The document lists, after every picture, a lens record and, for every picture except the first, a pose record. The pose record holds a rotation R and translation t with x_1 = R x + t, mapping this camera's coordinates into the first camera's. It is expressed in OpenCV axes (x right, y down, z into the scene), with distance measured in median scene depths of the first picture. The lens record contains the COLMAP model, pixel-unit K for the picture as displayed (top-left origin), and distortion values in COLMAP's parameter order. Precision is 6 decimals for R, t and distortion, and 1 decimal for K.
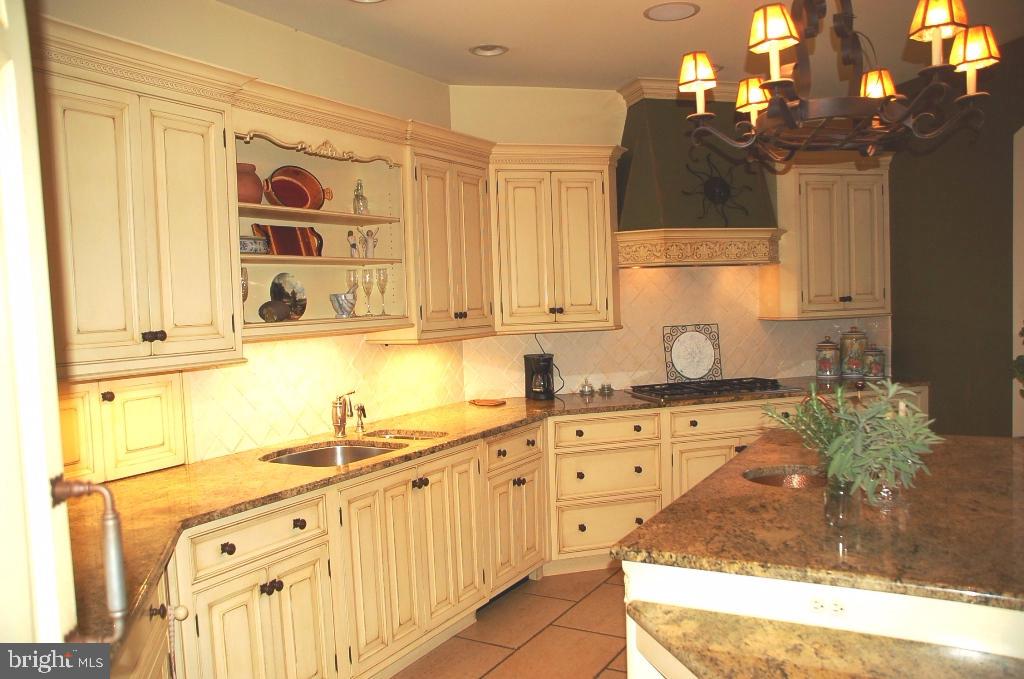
lens RADIAL K [[829.1, 0, 509.3], [0, 829.1, 342.4], [0, 0, 1]] dist [-0.065633, 0.001810]
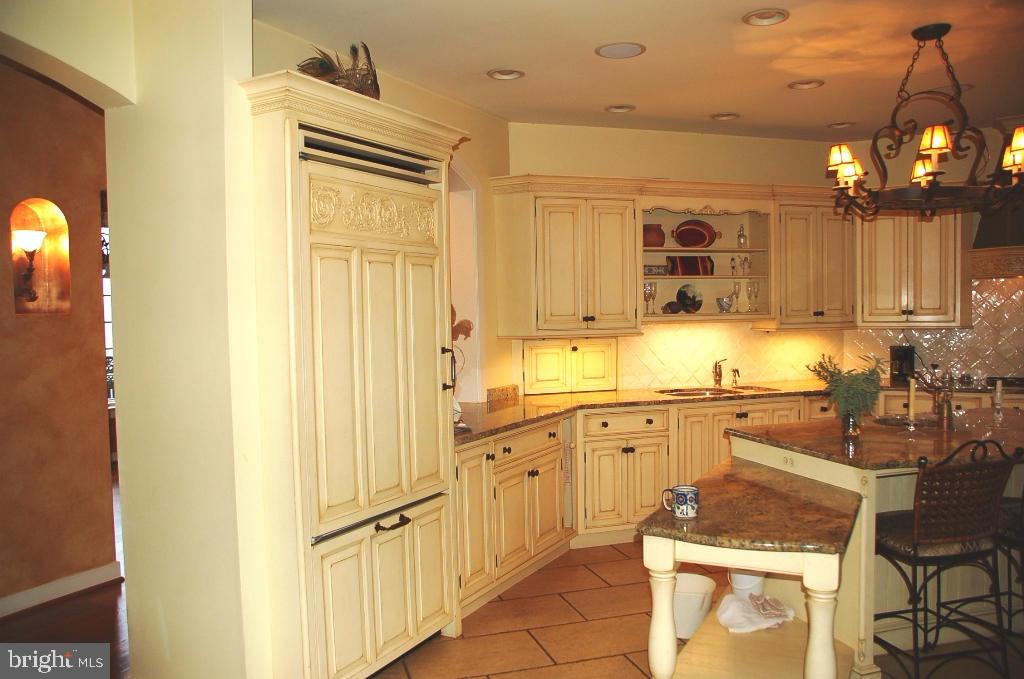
lens RADIAL K [[829.1, 0, 513.2], [0, 829.1, 342.5], [0, 0, 1]] dist [-0.065633, 0.001810]
pose [[0.727090, 0.051729, -0.684591, 0.629927], [-0.045295, 0.998599, 0.027349, 0.002749], [0.685047, 0.011123, 0.728414, -0.461244]]
